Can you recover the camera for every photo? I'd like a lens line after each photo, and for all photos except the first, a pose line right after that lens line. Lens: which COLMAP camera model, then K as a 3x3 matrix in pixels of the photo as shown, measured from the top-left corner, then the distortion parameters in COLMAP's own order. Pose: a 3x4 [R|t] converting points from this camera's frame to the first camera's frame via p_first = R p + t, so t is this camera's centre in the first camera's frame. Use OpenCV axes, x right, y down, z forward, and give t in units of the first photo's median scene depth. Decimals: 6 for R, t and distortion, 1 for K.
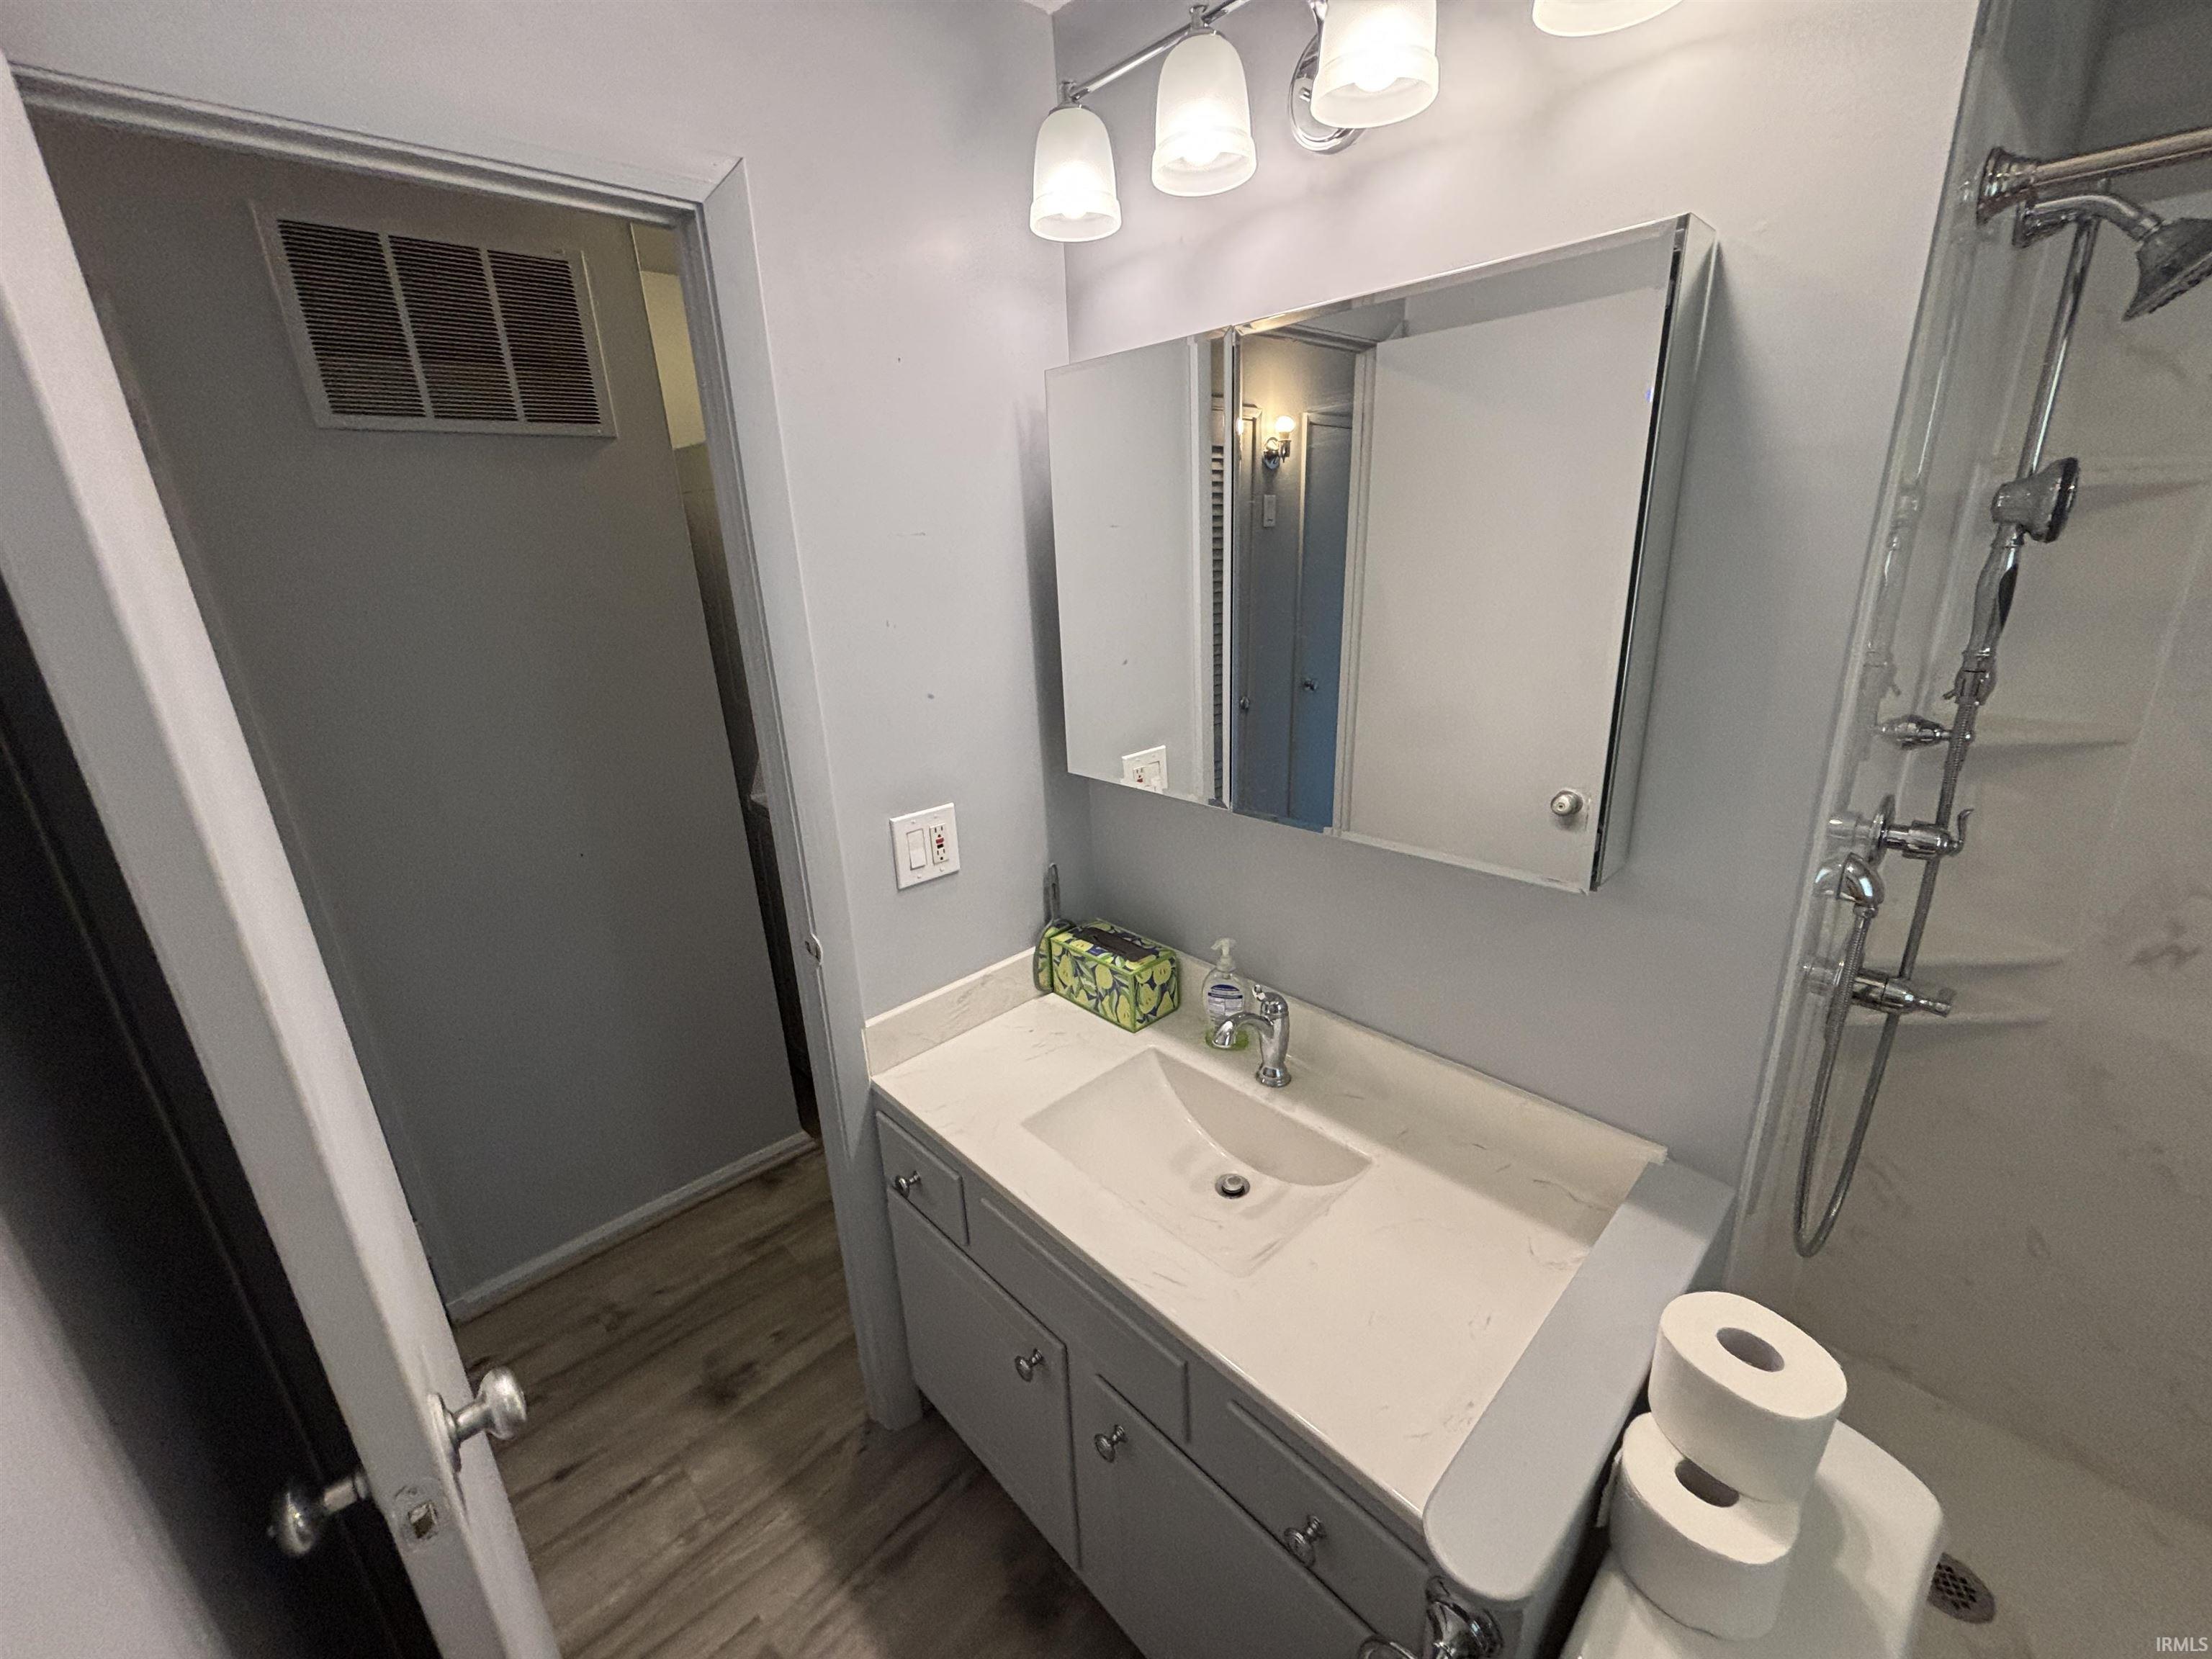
lens RADIAL K [[903.1, 0, 1120.6], [0, 903.1, 819.6], [0, 0, 1]] dist [0.008495, 0.000219]
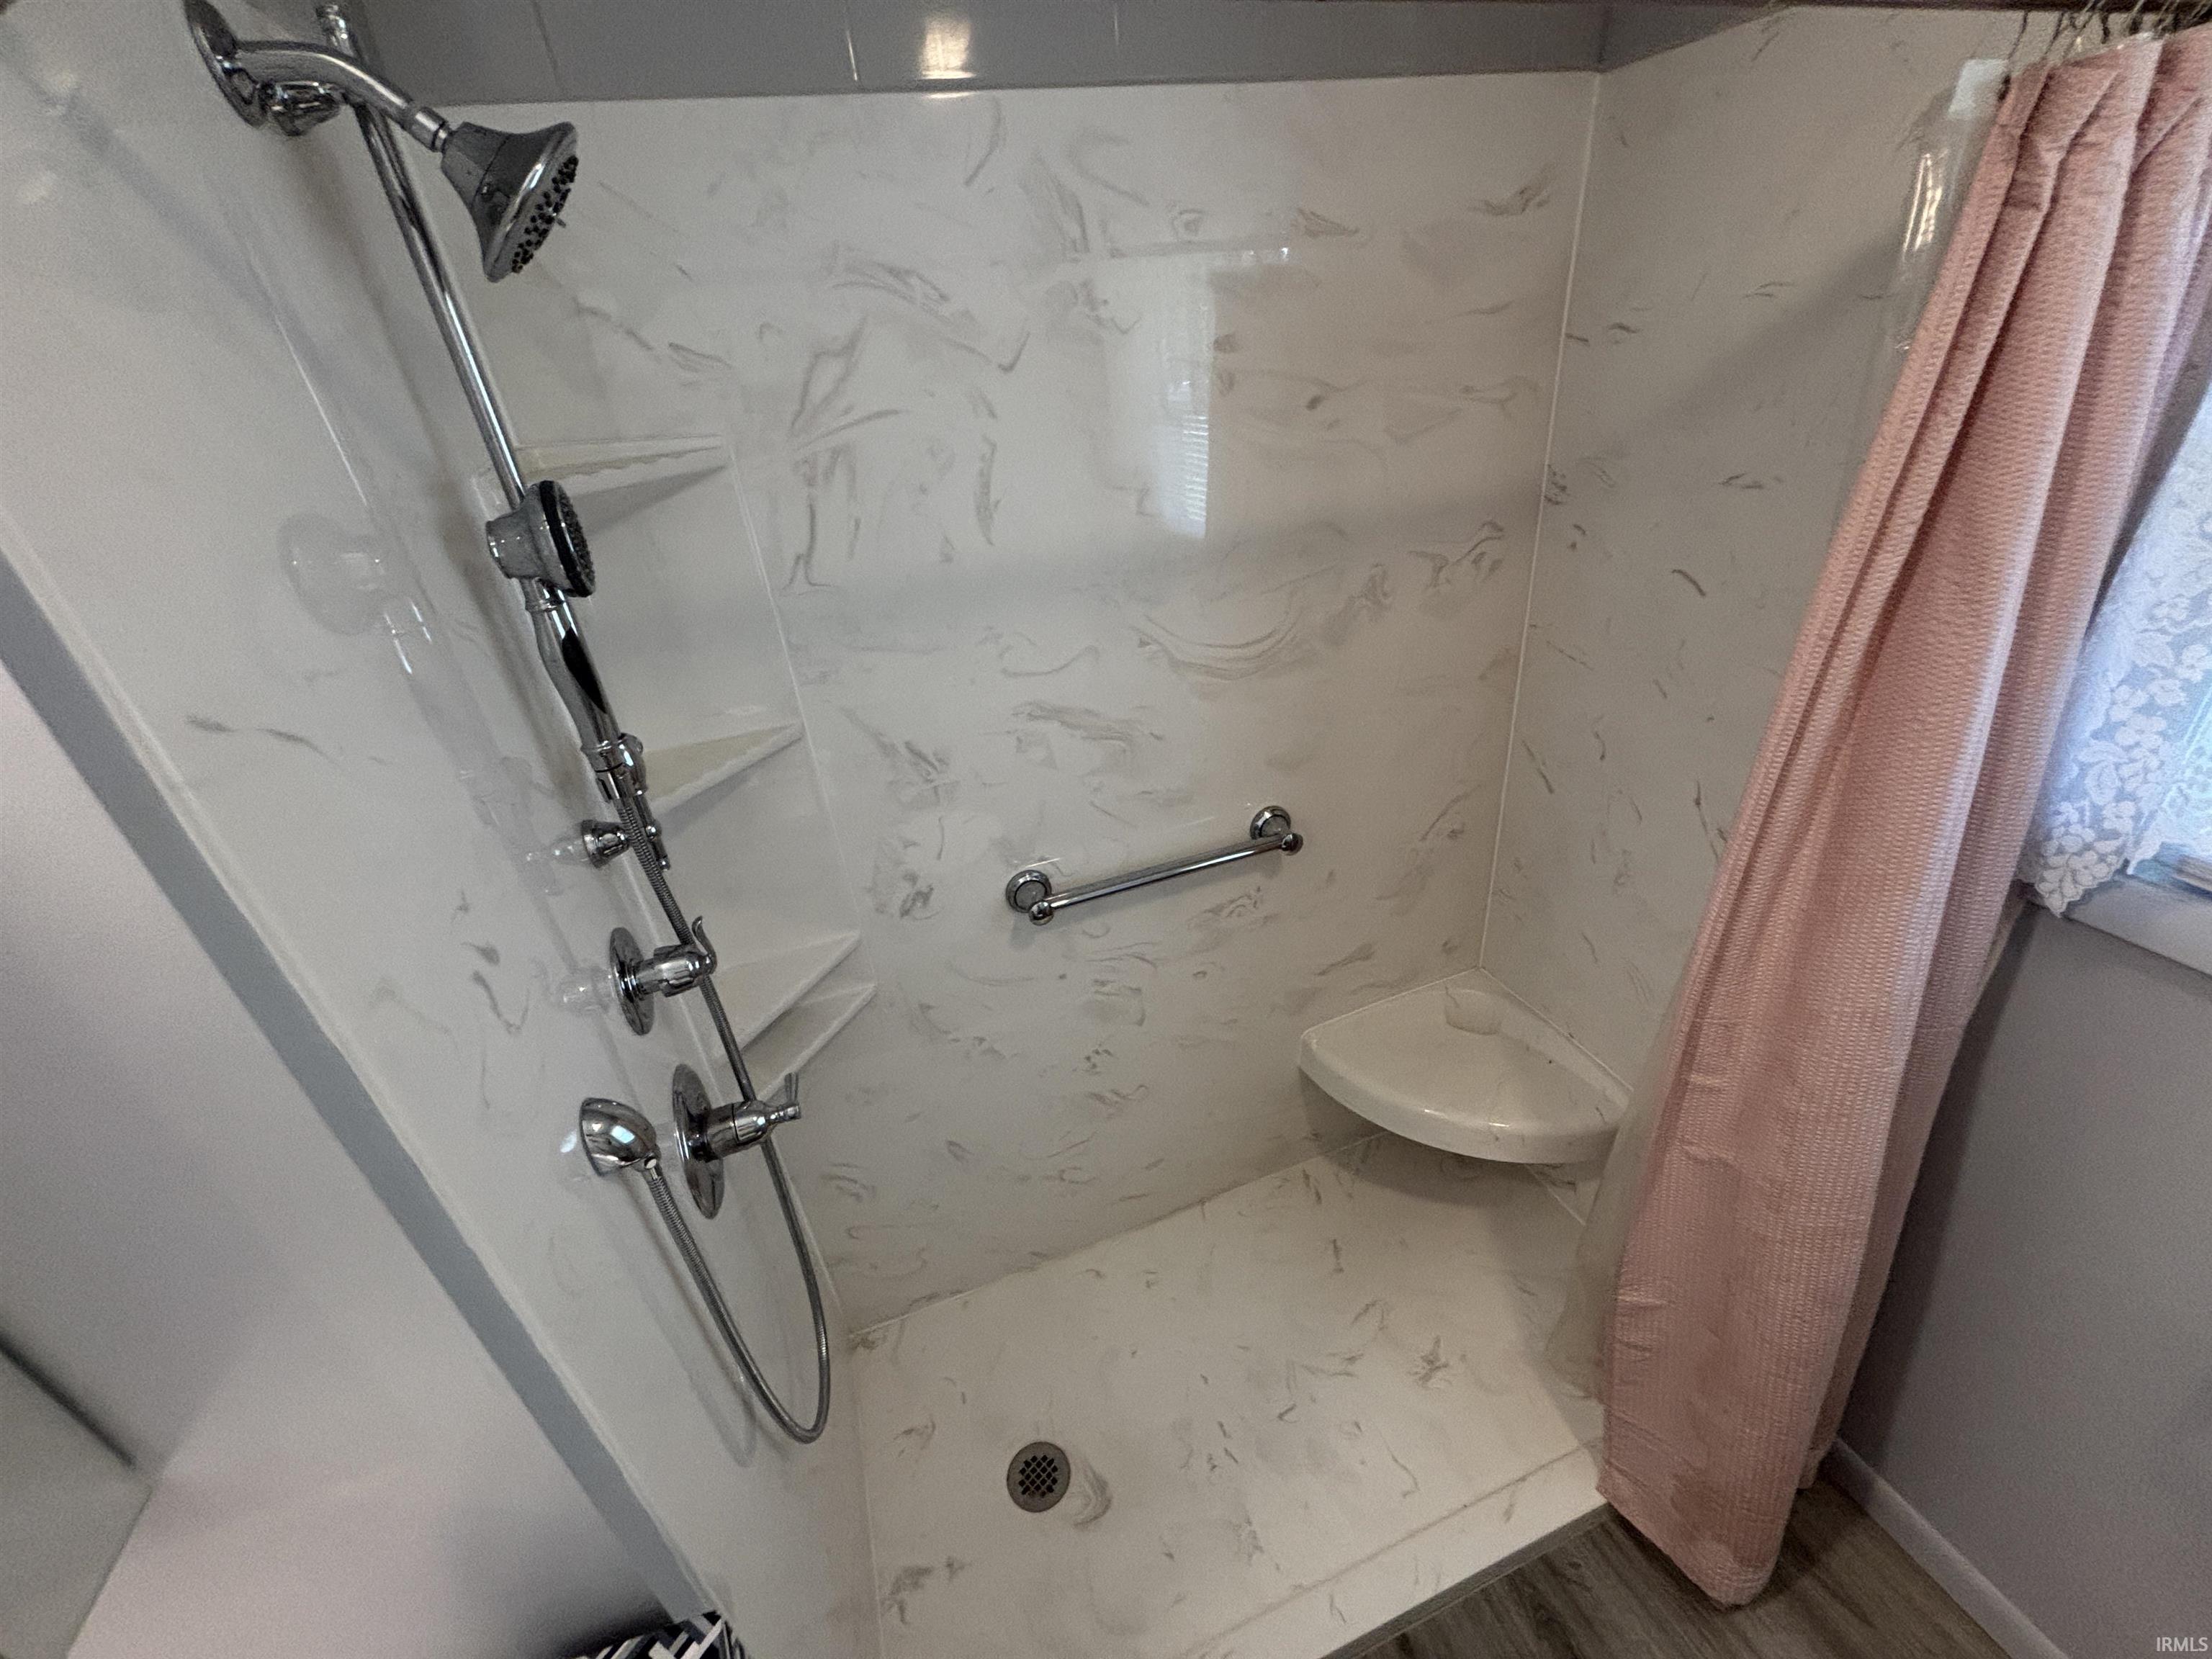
lens RADIAL K [[903.1, 0, 1105.5], [0, 903.1, 831.1], [0, 0, 1]] dist [0.008495, 0.000219]
pose [[0.418666, -0.435077, 0.797137, 0.352221], [0.351064, 0.887067, 0.299778, -0.138512], [-0.837540, 0.154339, 0.524124, 0.200449]]
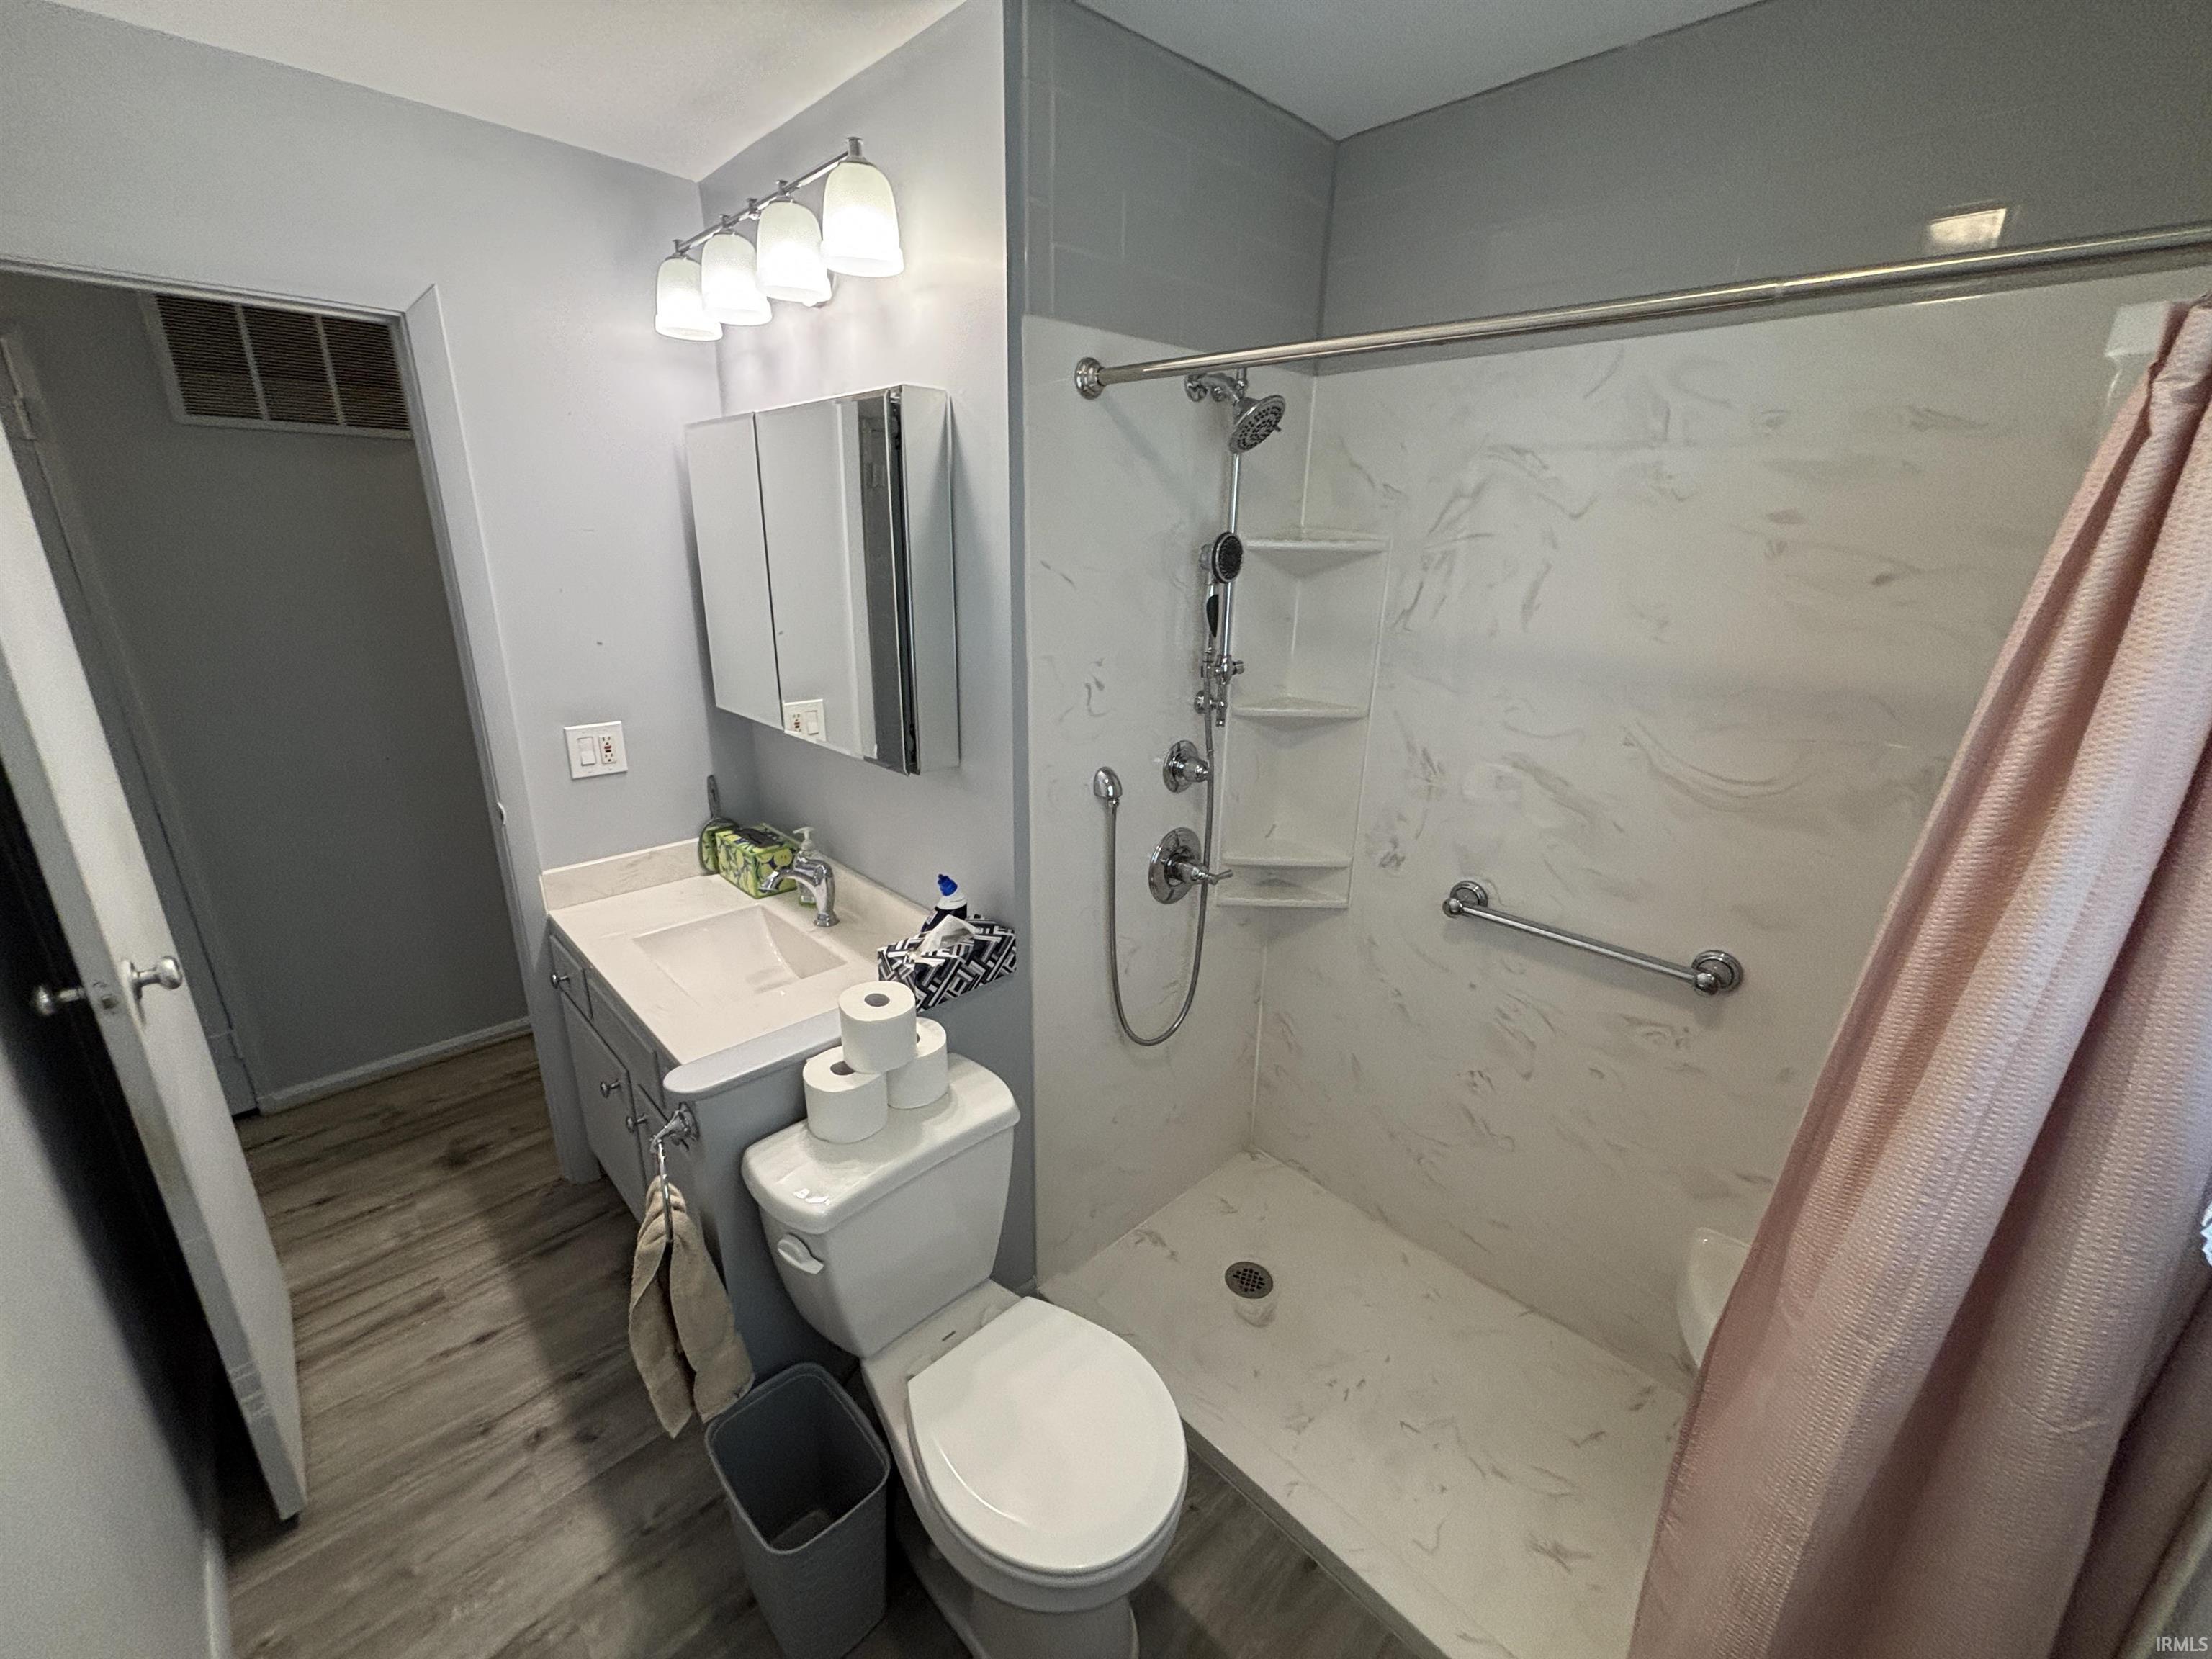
lens RADIAL K [[903.1, 0, 1106.7], [0, 903.1, 824.6], [0, 0, 1]] dist [0.008495, 0.000219]
pose [[0.998239, 0.055186, 0.021772, 0.525114], [-0.055242, 0.998471, 0.001959, 0.092209], [-0.021631, -0.003159, 0.999761, -0.408420]]
